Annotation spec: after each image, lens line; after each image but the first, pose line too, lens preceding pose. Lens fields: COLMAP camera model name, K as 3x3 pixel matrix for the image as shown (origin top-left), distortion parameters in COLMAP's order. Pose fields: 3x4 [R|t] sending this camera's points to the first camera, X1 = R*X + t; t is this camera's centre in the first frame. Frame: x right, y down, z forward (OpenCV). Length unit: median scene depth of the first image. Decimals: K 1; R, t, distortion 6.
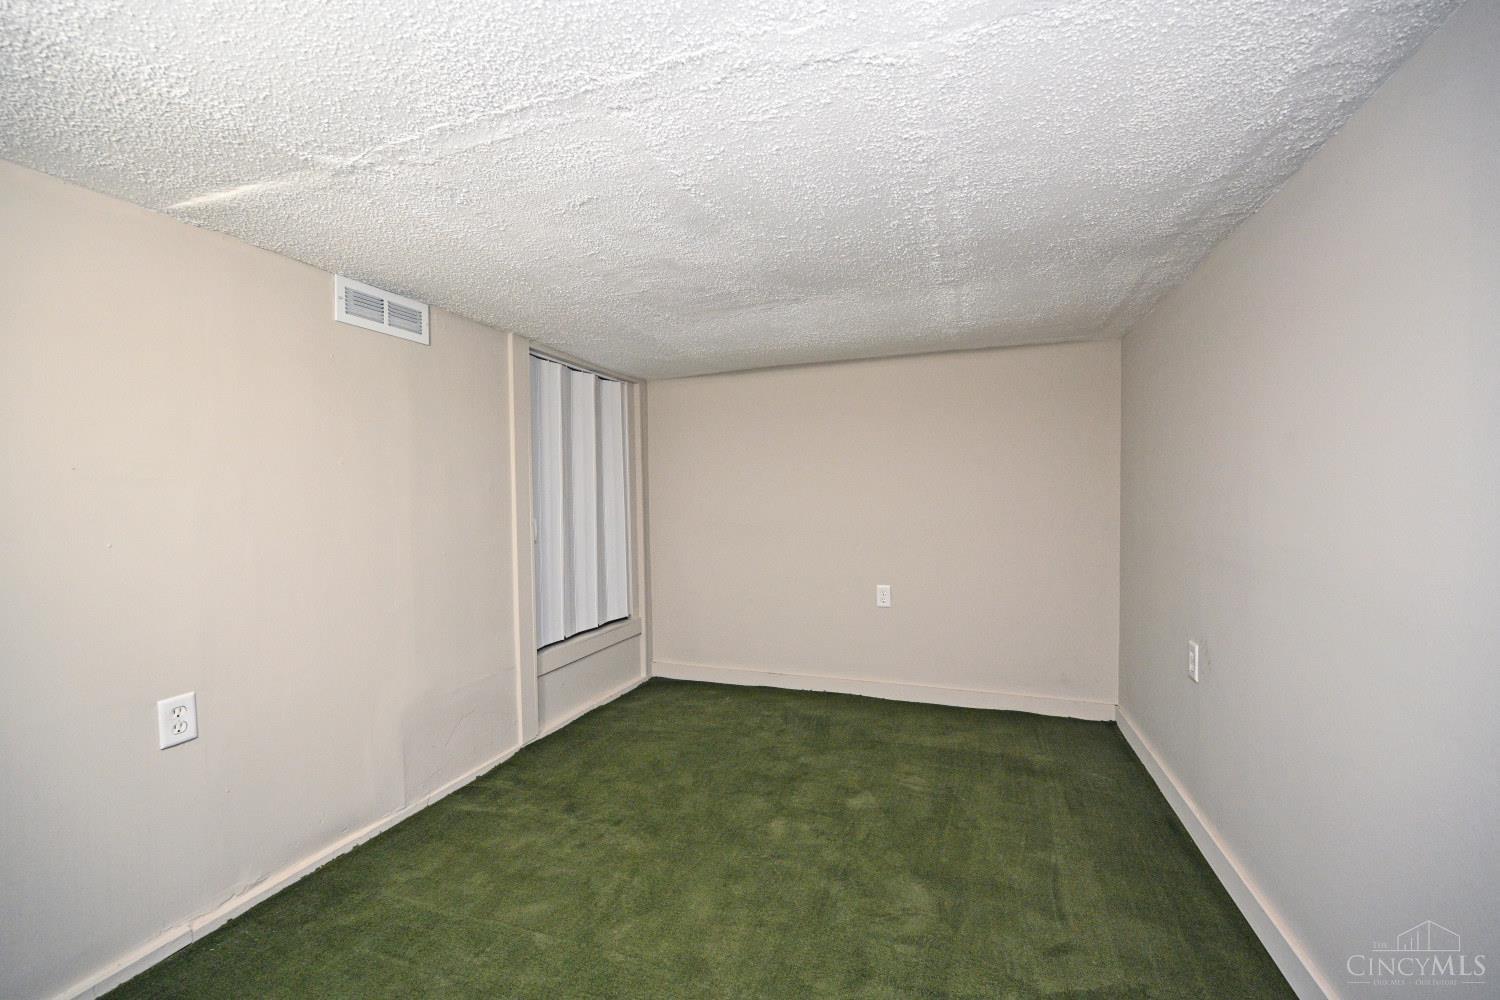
lens RADIAL K [[594.0, 0, 753.3], [0, 594.0, 497.0], [0, 0, 1]] dist [0.000005, 0.000112]
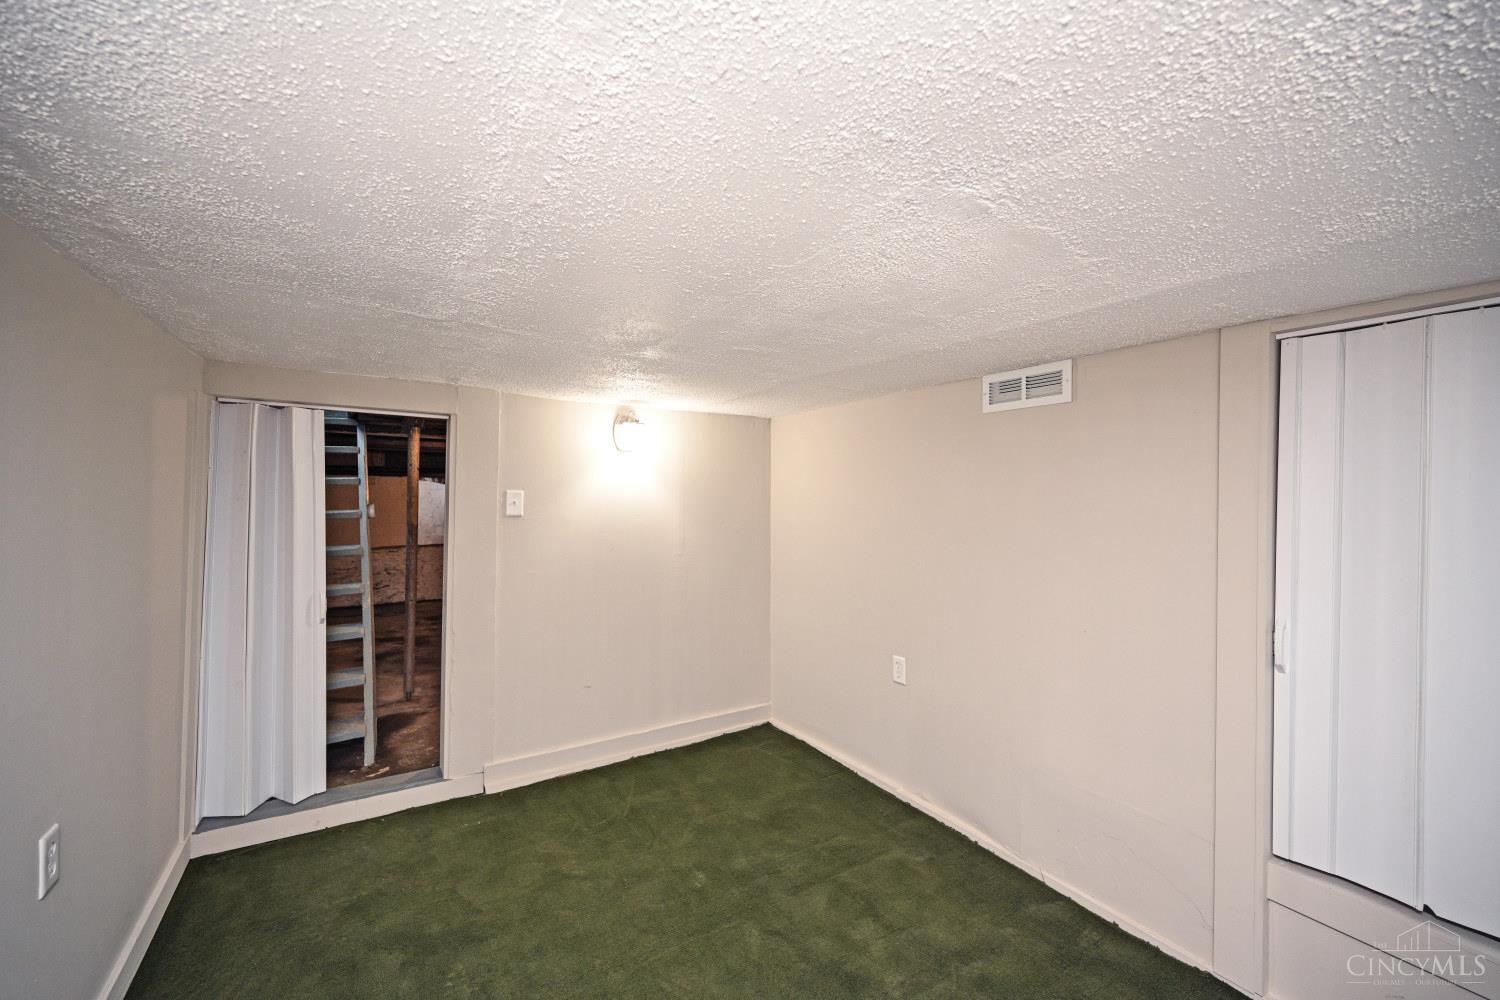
lens RADIAL K [[594.0, 0, 753.3], [0, 594.0, 497.0], [0, 0, 1]] dist [0.000005, 0.000112]
pose [[-0.591848, 0.009183, -0.805998, 0.580505], [-0.003589, 0.999895, 0.014028, -0.137378], [0.806042, 0.011196, -0.591753, 1.341596]]
